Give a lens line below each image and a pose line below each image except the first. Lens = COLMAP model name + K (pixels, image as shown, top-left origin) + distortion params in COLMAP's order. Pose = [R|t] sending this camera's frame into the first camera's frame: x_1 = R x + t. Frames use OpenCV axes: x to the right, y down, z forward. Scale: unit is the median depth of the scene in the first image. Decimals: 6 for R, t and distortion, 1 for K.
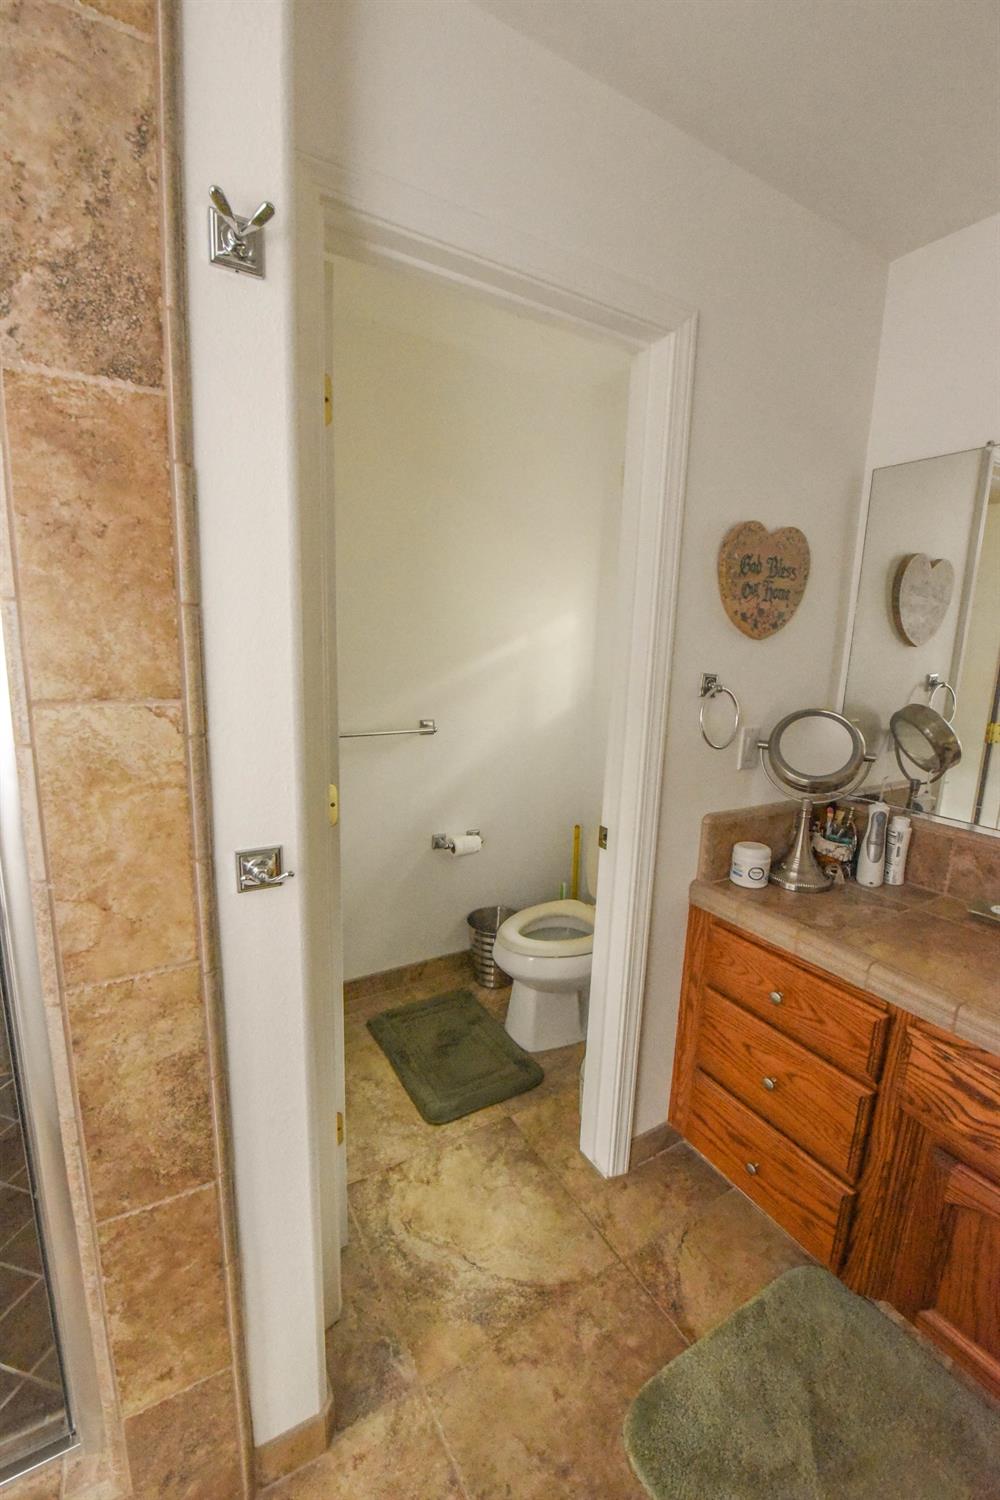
lens RADIAL K [[614.5, 0, 500.0], [0, 614.5, 750.0], [0, 0, 1]] dist [-0.020910, -0.000187]
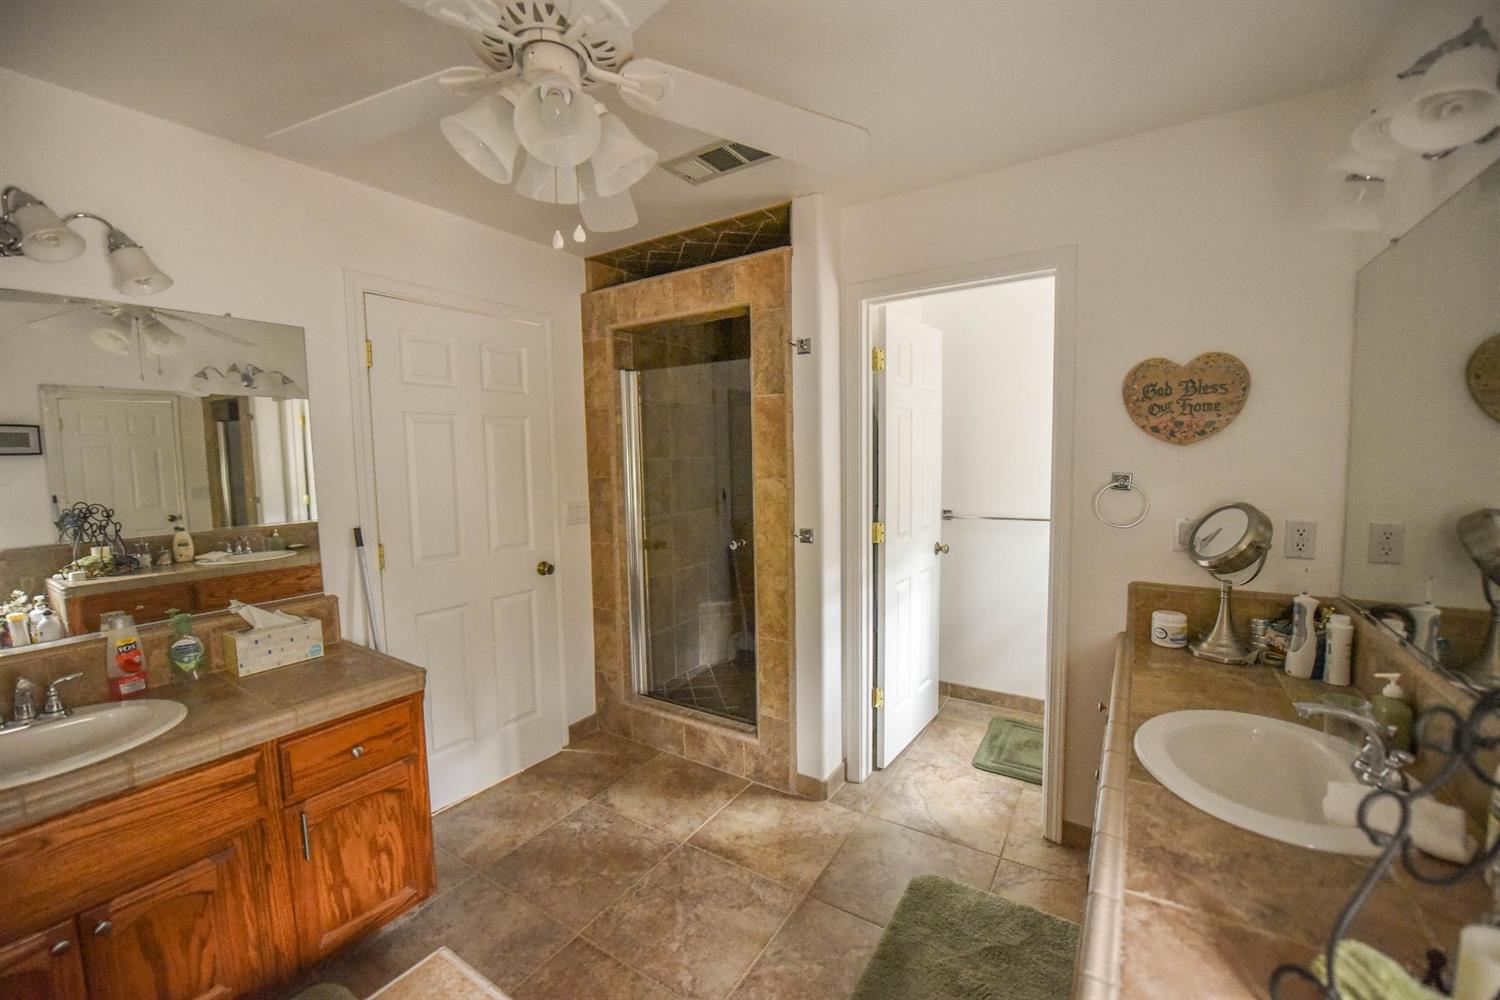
lens RADIAL K [[615.6, 0, 739.2], [0, 615.6, 507.9], [0, 0, 1]] dist [-0.023040, -0.000686]
pose [[0.421233, 0.032894, -0.906356, 1.209582], [-0.133093, 0.990765, -0.025898, 0.100335], [0.897134, 0.131539, 0.421721, -0.321451]]
